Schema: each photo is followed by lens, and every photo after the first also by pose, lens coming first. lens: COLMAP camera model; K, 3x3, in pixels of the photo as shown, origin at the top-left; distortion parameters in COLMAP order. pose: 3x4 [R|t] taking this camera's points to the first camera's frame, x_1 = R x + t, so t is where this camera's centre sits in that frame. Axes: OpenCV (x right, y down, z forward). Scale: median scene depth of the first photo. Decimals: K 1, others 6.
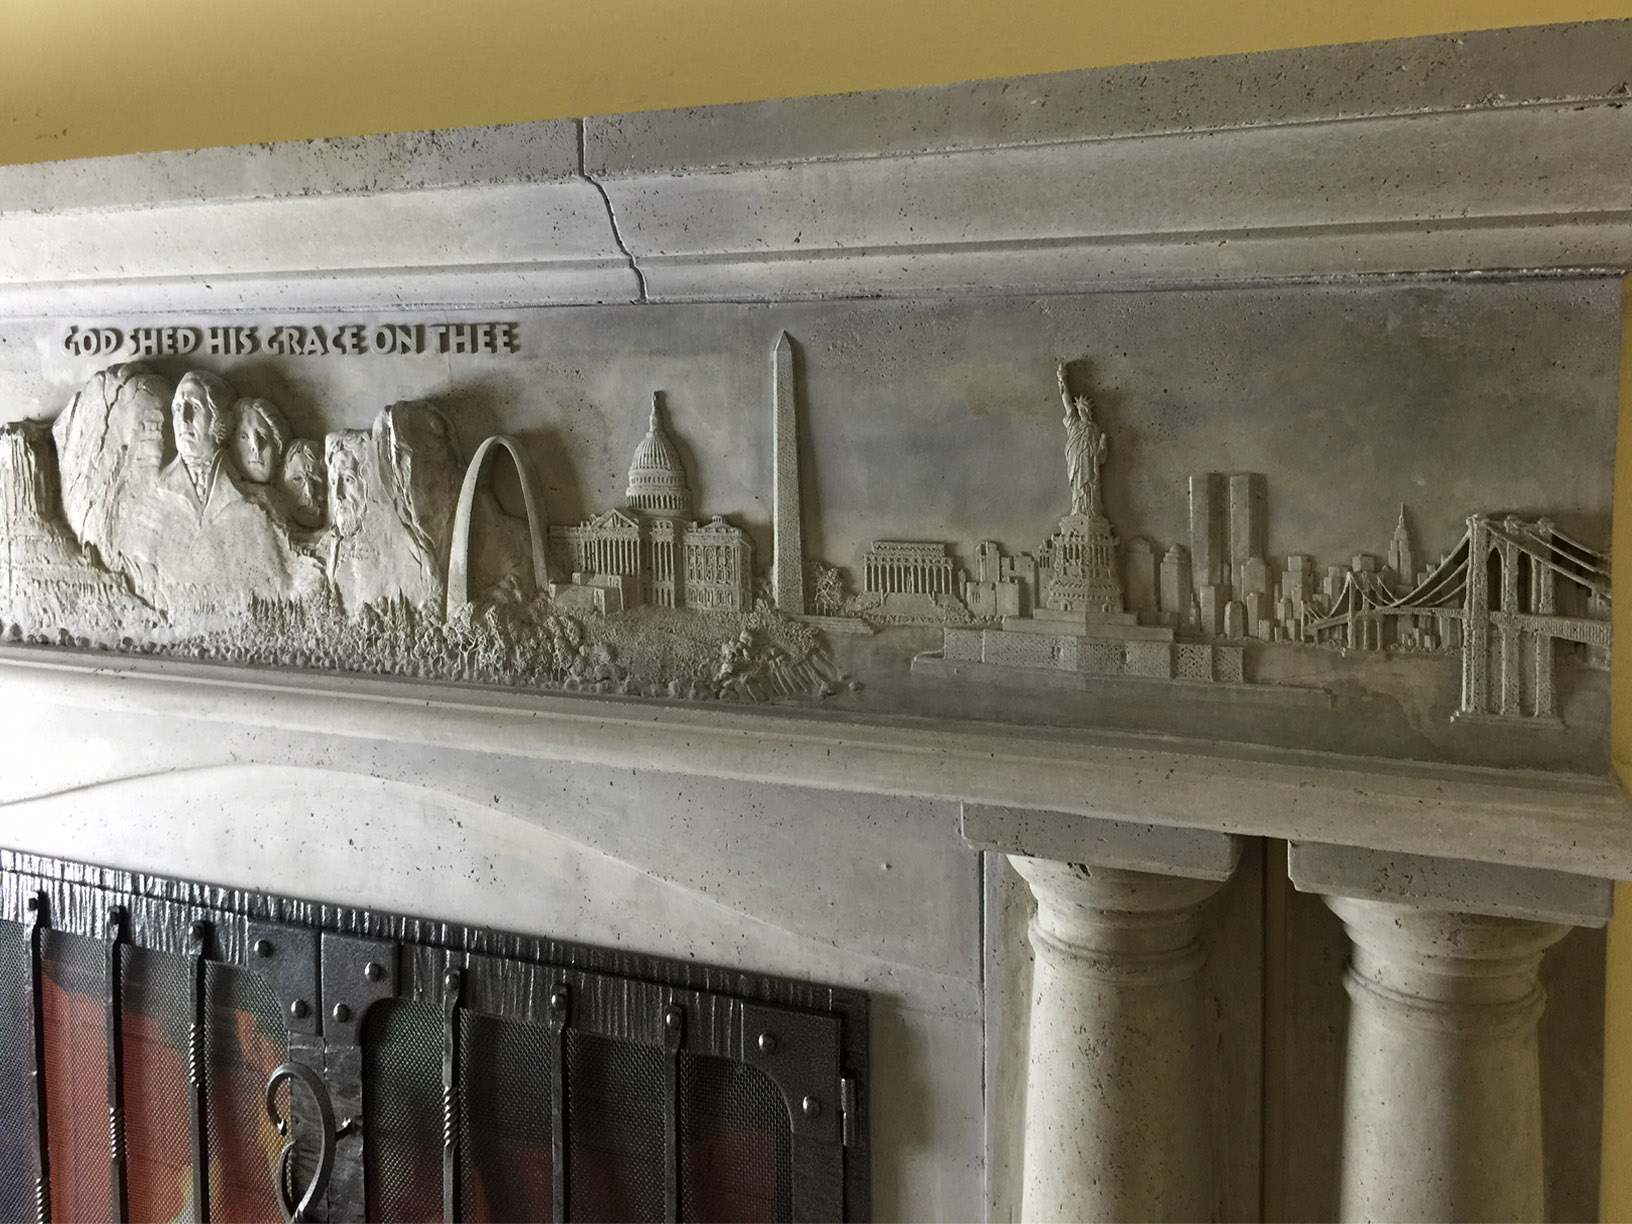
lens RADIAL K [[1938.0, 0, 819.0], [0, 1938.0, 532.2], [0, 0, 1]] dist [0.122739, -0.443830]
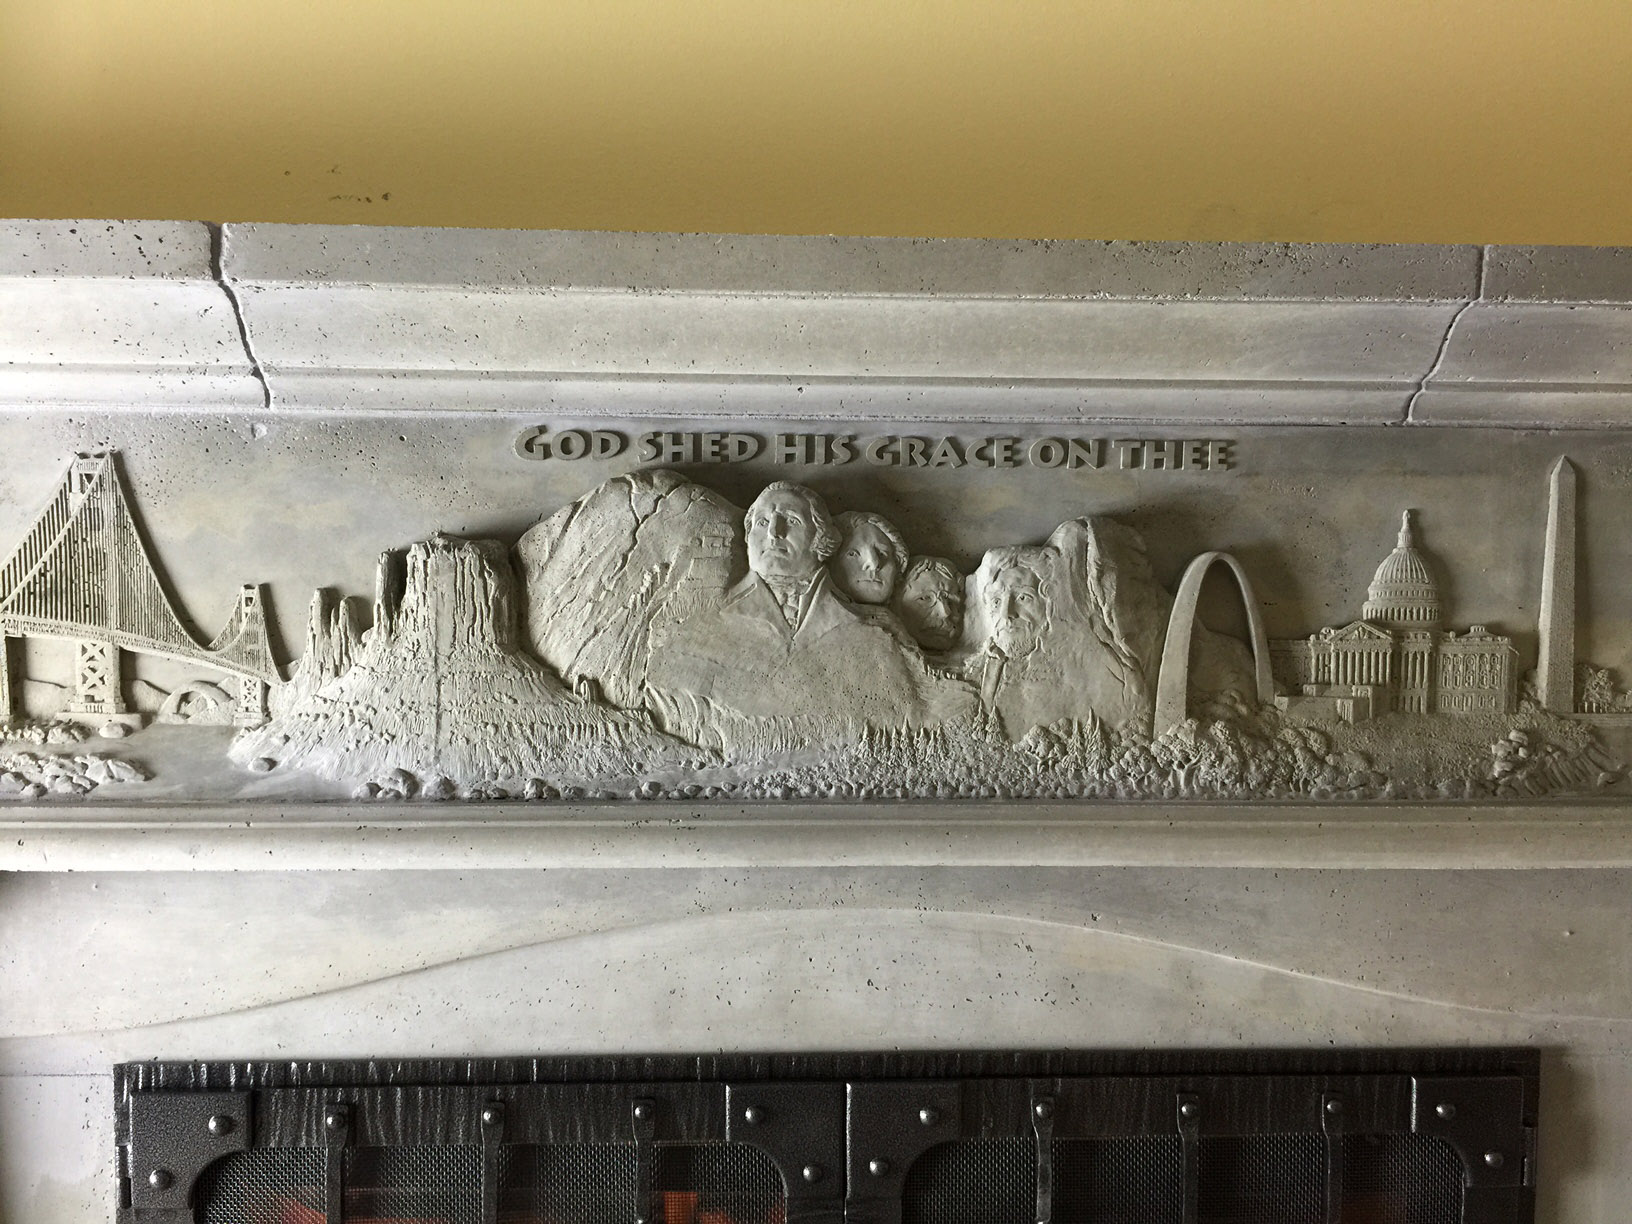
lens RADIAL K [[1673.4, 0, 816.0], [0, 1673.4, 612.0], [0, 0, 1]] dist [0.106905, -0.266335]
pose [[0.847313, -0.018517, 0.530771, -0.771496], [0.026706, 0.999613, -0.007759, -0.016641], [-0.530422, 0.020749, 0.847480, 0.358628]]
